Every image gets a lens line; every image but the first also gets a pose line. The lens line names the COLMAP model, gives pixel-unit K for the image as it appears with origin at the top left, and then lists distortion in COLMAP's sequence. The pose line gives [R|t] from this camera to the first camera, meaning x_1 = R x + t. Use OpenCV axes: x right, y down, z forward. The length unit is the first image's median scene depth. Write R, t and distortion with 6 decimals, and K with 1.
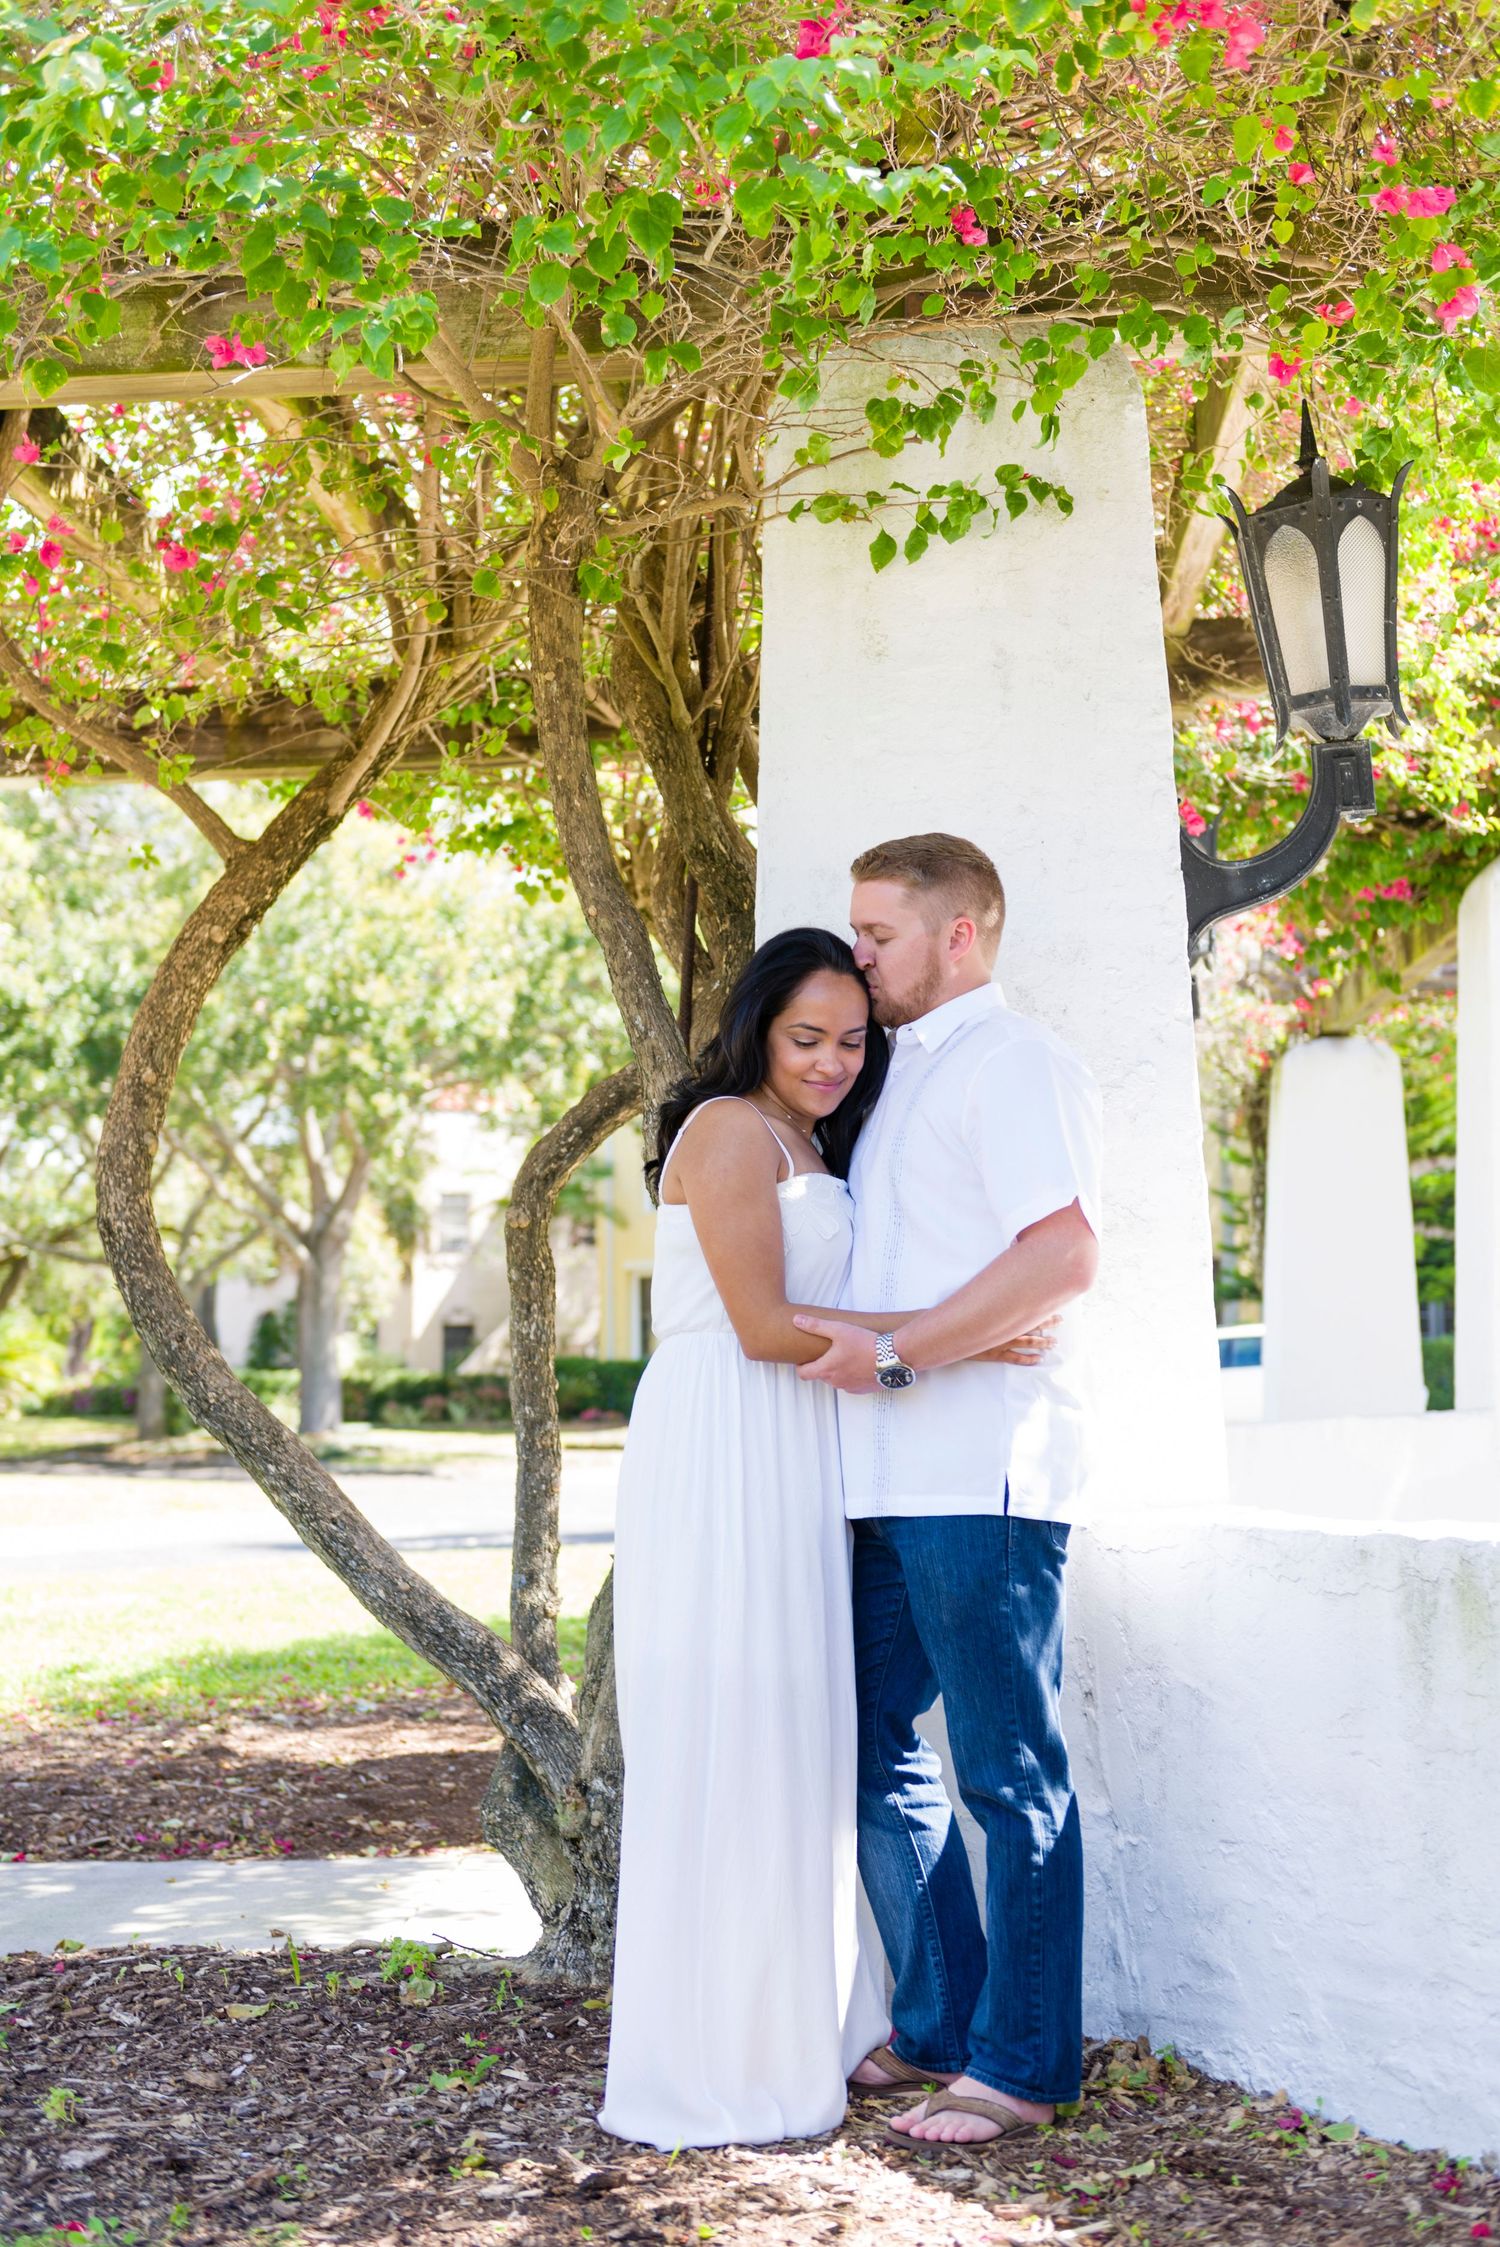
lens RADIAL K [[2910.0, 0, 750.0], [0, 2910.0, 1123.5], [0, 0, 1]] dist [-0.011287, 0.062249]
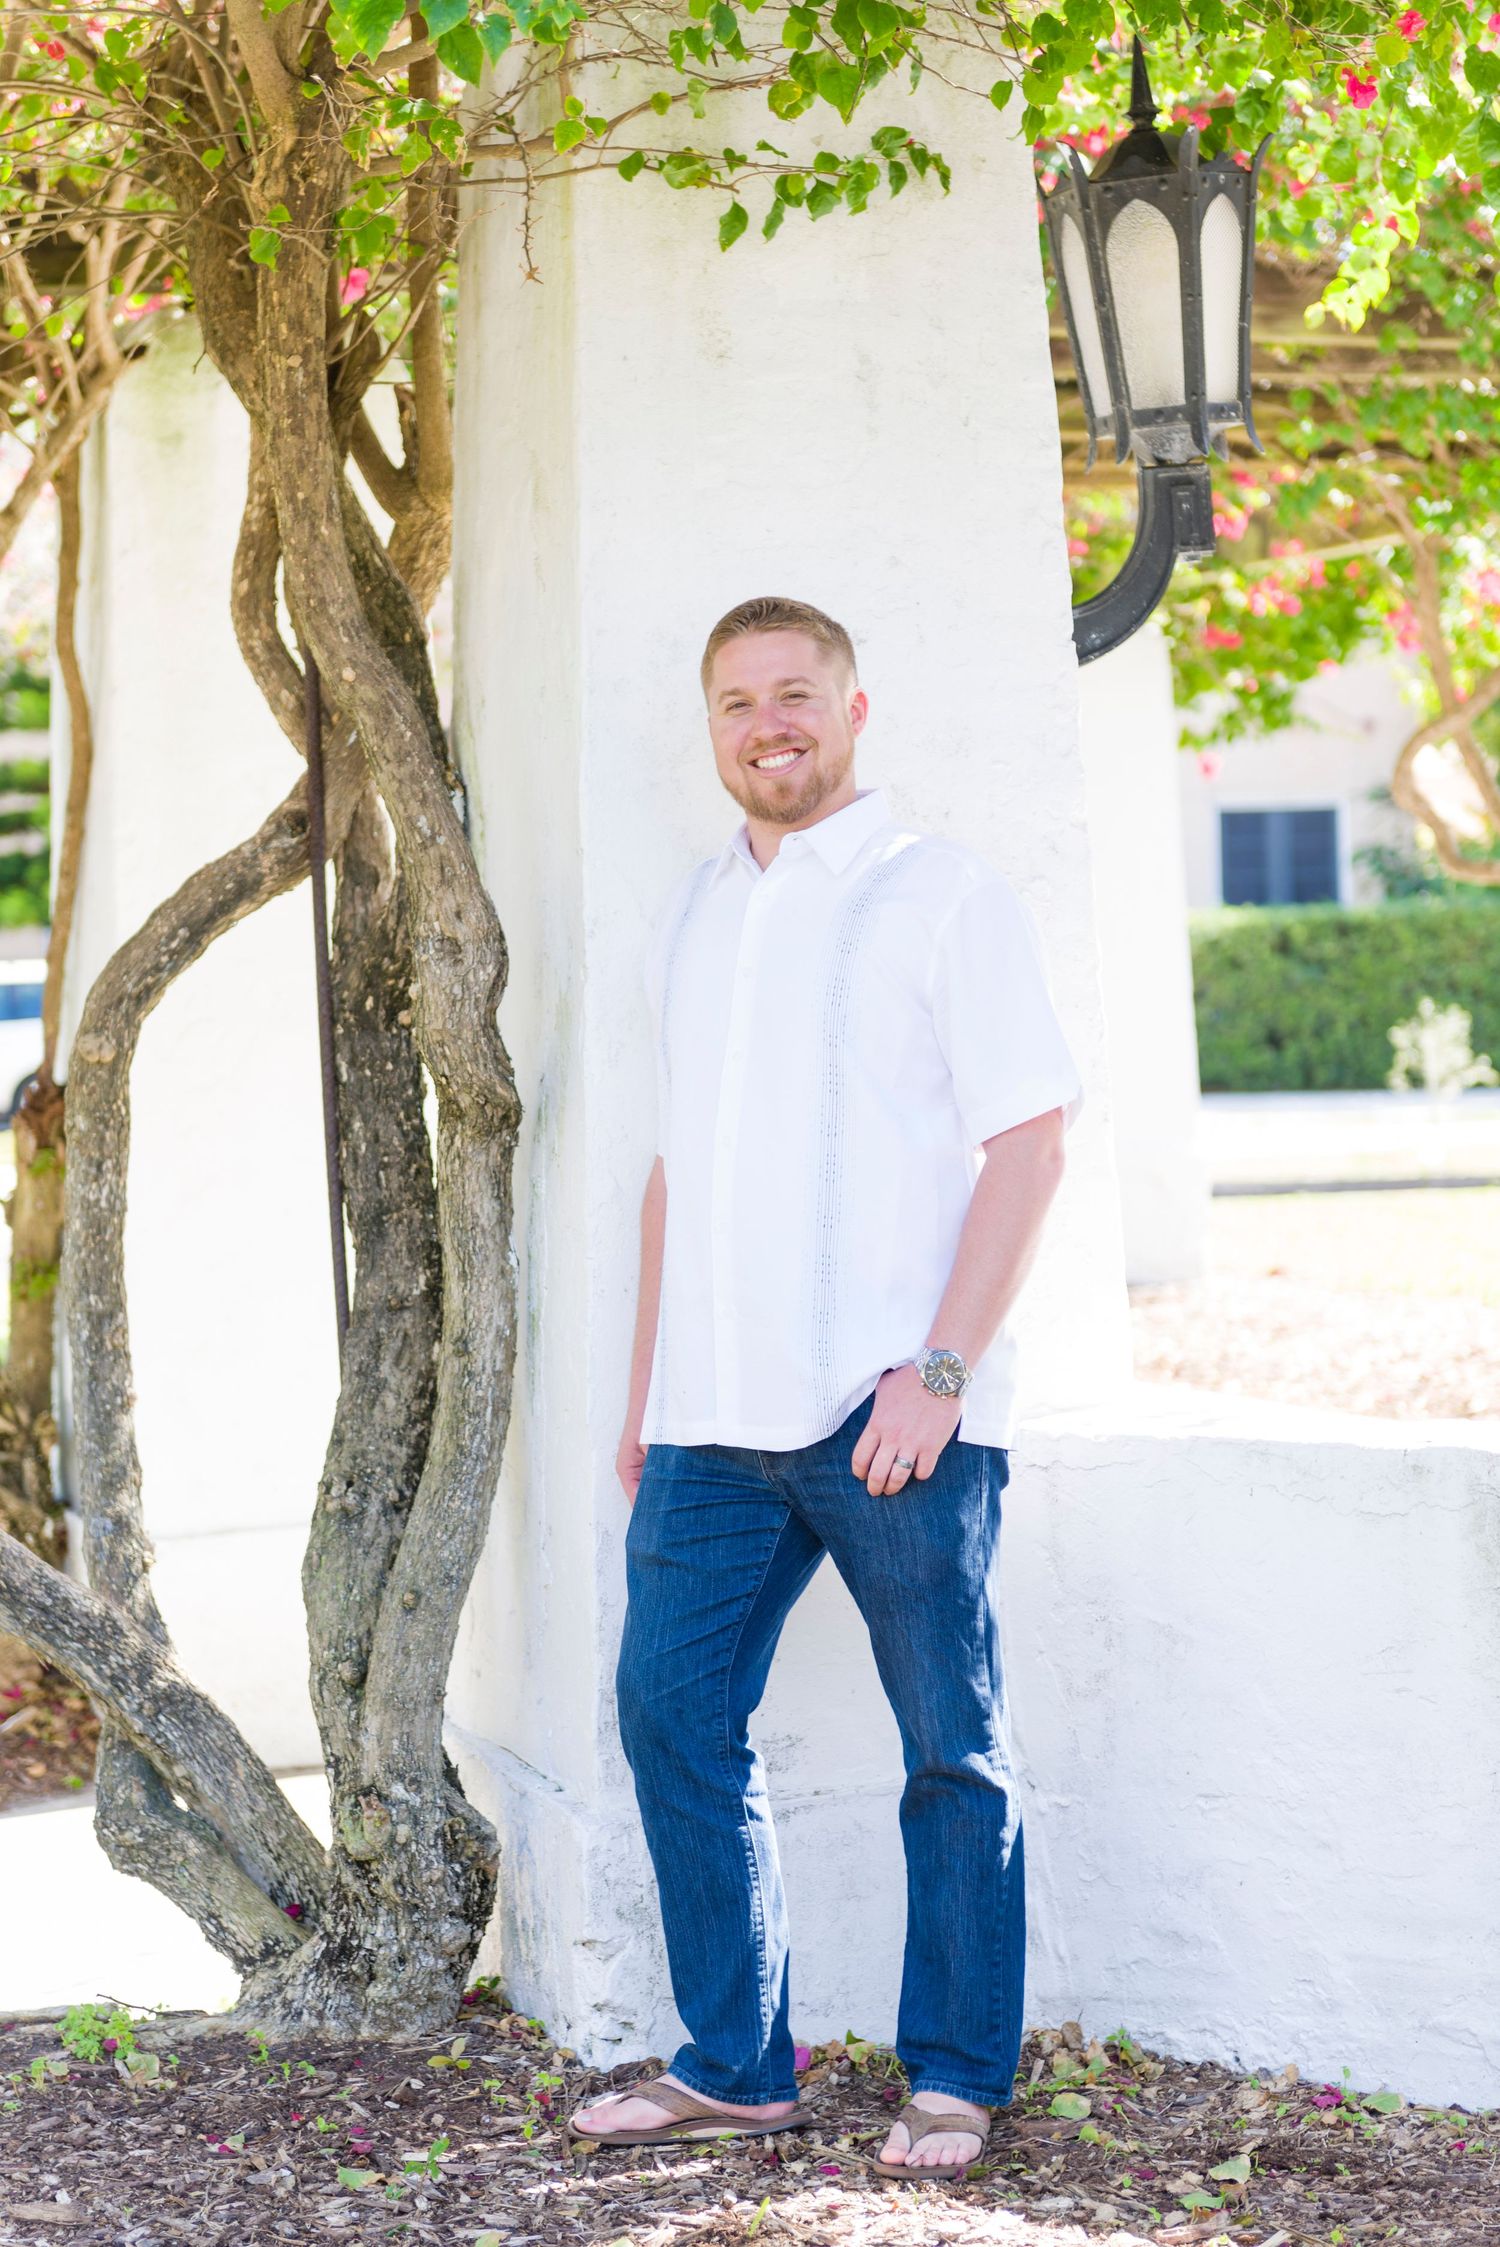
lens RADIAL K [[4342.3, 0, 750.0], [0, 4342.3, 1123.5], [0, 0, 1]] dist [0.028854, -0.284654]
pose [[0.917669, -0.032864, 0.395984, -0.425196], [-0.013551, 0.993406, 0.113848, -0.089817], [-0.397115, -0.109841, 0.911172, -0.098794]]
